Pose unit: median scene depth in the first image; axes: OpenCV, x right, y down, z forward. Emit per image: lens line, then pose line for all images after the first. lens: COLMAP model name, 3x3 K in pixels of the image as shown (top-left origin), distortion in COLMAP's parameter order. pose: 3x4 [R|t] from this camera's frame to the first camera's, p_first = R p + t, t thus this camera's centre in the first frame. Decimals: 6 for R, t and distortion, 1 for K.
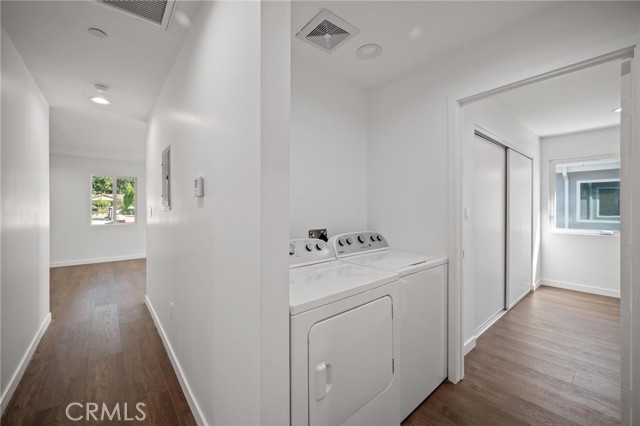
lens RADIAL K [[255.1, 0, 320.1], [0, 255.1, 208.7], [0, 0, 1]] dist [-0.001319, -0.000203]
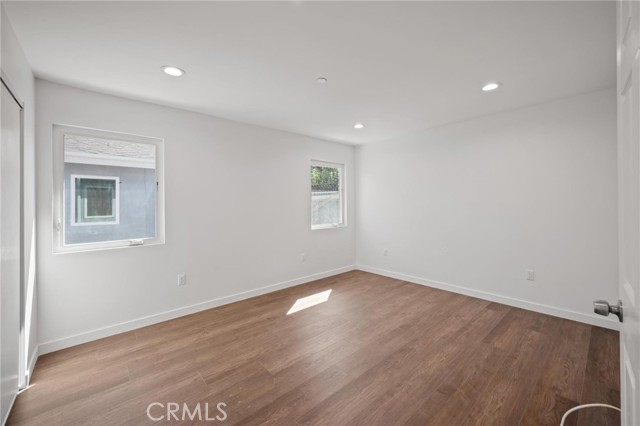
lens RADIAL K [[255.1, 0, 320.1], [0, 255.1, 208.7], [0, 0, 1]] dist [-0.001319, -0.000203]
pose [[-0.038343, -0.007681, 0.999235, 0.310866], [0.005775, 0.999952, 0.007908, -0.007462], [-0.999248, 0.006073, -0.038297, 0.427558]]
